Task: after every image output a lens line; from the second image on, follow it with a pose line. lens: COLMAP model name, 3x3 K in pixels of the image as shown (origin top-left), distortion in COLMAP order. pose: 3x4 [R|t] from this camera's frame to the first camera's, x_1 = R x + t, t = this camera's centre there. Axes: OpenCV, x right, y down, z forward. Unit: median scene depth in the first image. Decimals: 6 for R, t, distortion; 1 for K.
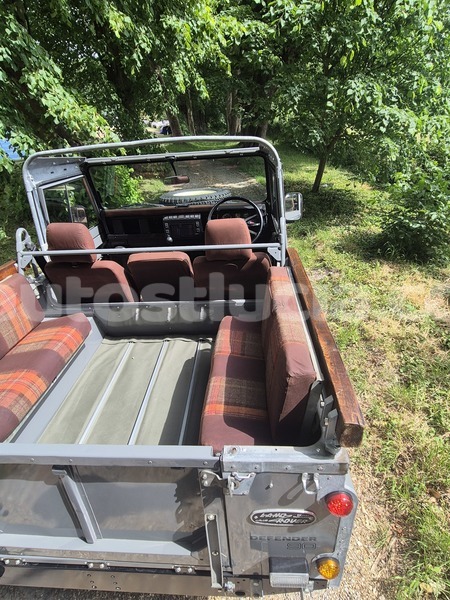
lens RADIAL K [[333.0, 0, 225.8], [0, 333.0, 300.2], [0, 0, 1]] dist [0.001093, -0.000052]
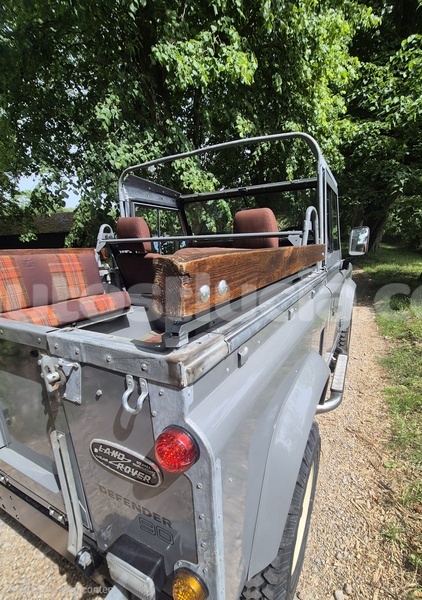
lens RADIAL K [[275.1, 0, 226.6], [0, 275.1, 330.2], [0, 0, 1]] dist [-0.008045, -0.000602]
pose [[0.914937, 0.151978, -0.373890, 0.230160], [-0.209823, 0.970474, -0.118975, 0.178907], [0.344769, 0.187306, 0.919810, 0.219682]]
